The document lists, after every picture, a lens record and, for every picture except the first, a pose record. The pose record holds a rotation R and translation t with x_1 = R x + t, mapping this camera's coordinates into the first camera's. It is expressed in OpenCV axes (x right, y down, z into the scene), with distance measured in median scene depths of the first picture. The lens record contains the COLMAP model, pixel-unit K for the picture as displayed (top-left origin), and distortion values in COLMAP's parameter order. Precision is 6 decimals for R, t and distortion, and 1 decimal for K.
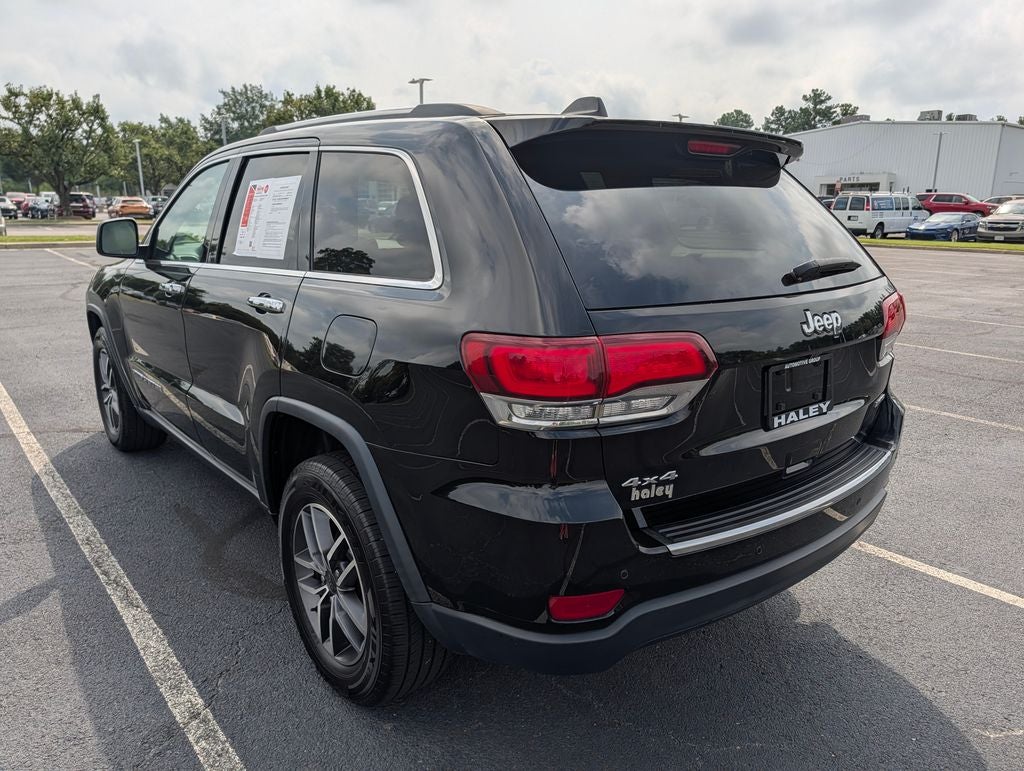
lens RADIAL K [[736.4, 0, 512.3], [0, 736.4, 404.1], [0, 0, 1]] dist [0.004246, 0.001343]
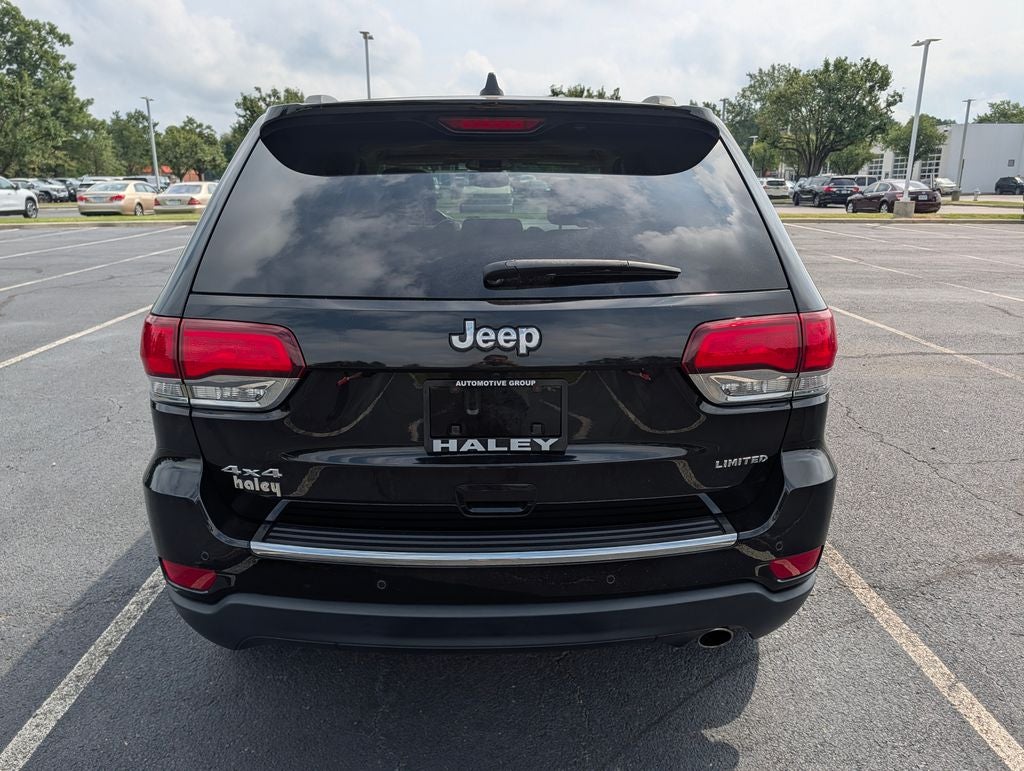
lens RADIAL K [[719.8, 0, 513.9], [0, 719.8, 365.6], [0, 0, 1]] dist [0.041389, -0.002435]
pose [[0.806615, 0.141947, -0.573780, 0.891976], [-0.152122, 0.987890, 0.030541, -0.106220], [0.571166, 0.062650, 0.818440, 0.359127]]
